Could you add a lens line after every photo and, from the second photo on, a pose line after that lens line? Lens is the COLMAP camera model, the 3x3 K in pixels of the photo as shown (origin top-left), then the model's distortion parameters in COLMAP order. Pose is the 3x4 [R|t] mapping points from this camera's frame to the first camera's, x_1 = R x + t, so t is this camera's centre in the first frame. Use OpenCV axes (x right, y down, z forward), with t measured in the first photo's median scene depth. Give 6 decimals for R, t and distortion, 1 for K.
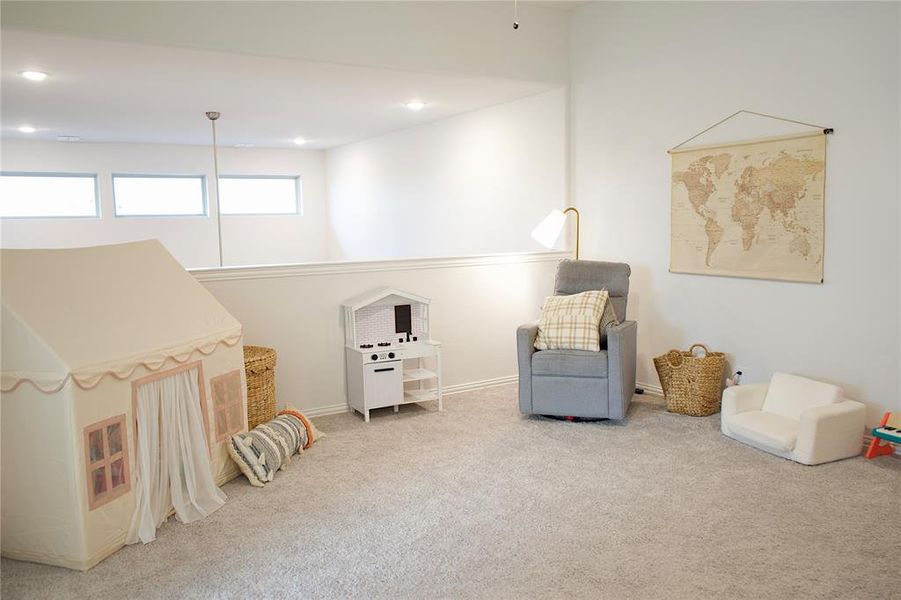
lens RADIAL K [[716.2, 0, 450.5], [0, 716.2, 300.0], [0, 0, 1]] dist [-0.012274, 0.008504]
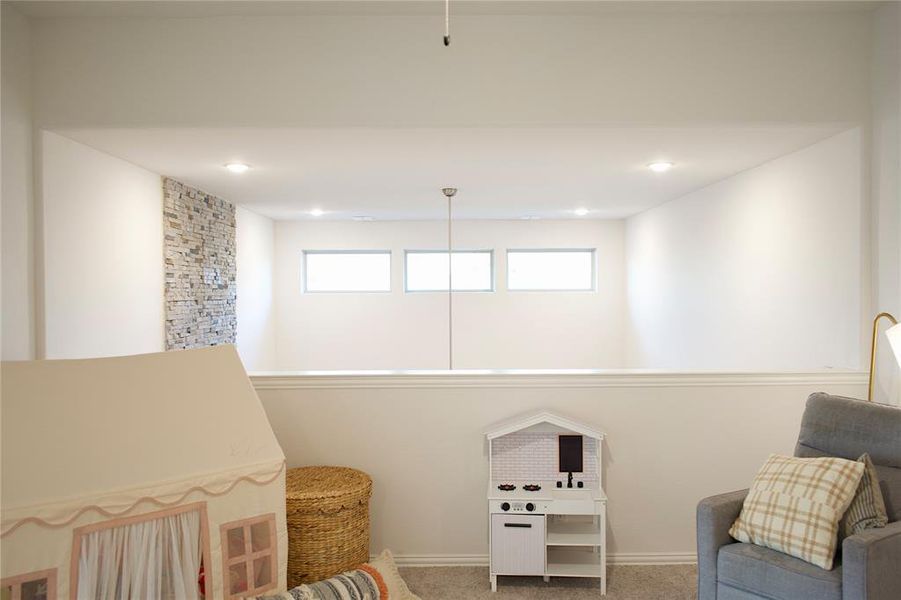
lens RADIAL K [[716.2, 0, 450.5], [0, 716.2, 300.0], [0, 0, 1]] dist [-0.012274, 0.008504]
pose [[0.849678, 0.026061, -0.526658, 0.234813], [-0.069563, 0.995589, -0.062963, -0.084422], [0.522694, 0.090134, 0.847742, 0.316249]]
